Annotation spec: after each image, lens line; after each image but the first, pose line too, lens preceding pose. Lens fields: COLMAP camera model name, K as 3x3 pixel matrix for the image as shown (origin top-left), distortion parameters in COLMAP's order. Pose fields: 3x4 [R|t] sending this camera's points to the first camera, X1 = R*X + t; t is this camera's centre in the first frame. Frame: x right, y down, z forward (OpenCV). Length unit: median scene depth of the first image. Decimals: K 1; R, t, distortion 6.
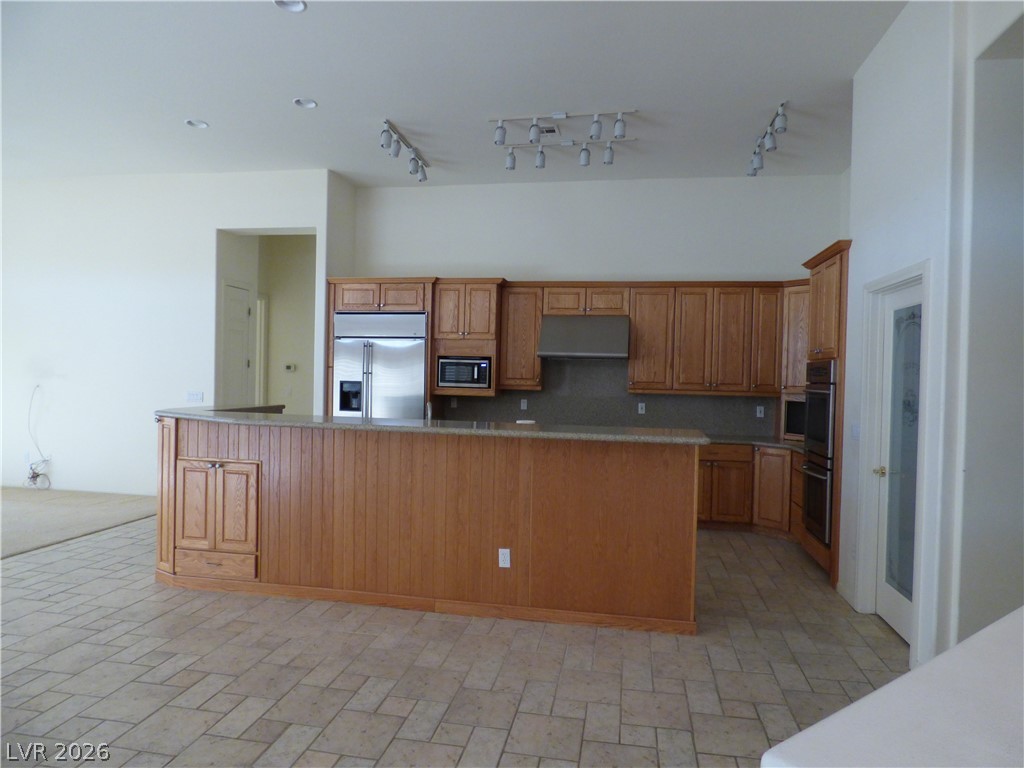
lens RADIAL K [[633.6, 0, 516.2], [0, 633.6, 382.1], [0, 0, 1]] dist [0.003588, 0.001091]
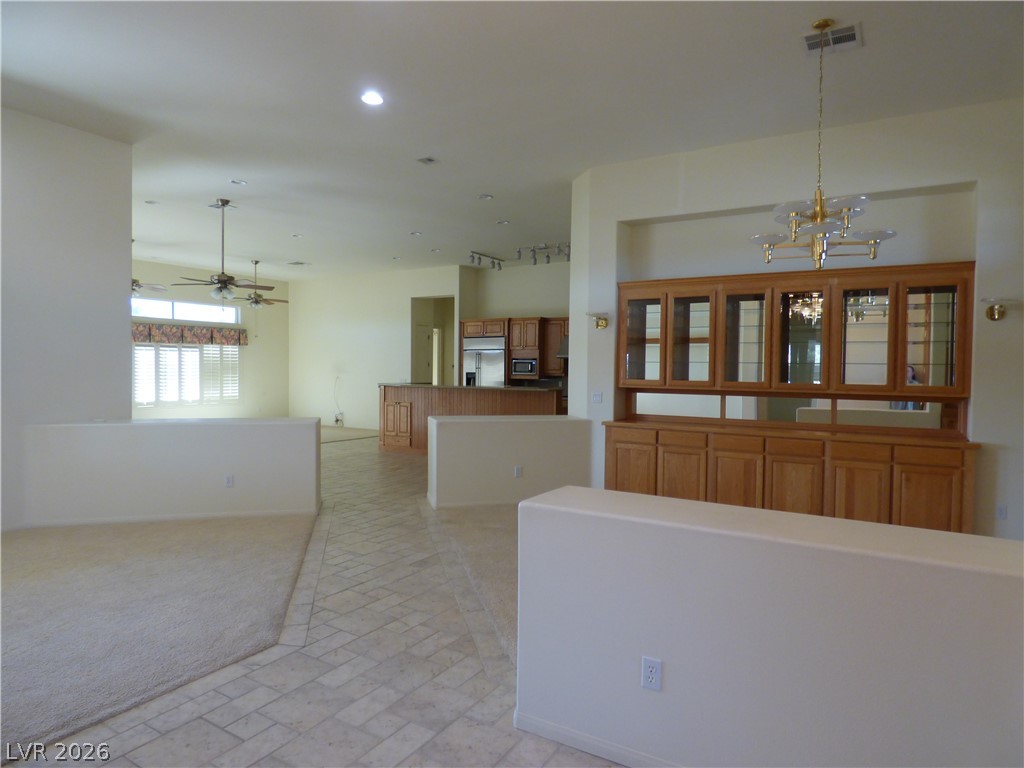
lens RADIAL K [[633.6, 0, 510.7], [0, 633.6, 386.7], [0, 0, 1]] dist [0.003588, 0.001091]
pose [[0.931714, -0.005162, -0.363156, 0.571443], [0.008160, 0.999944, 0.006722, 0.031155], [0.363101, -0.009226, 0.931704, -0.789783]]
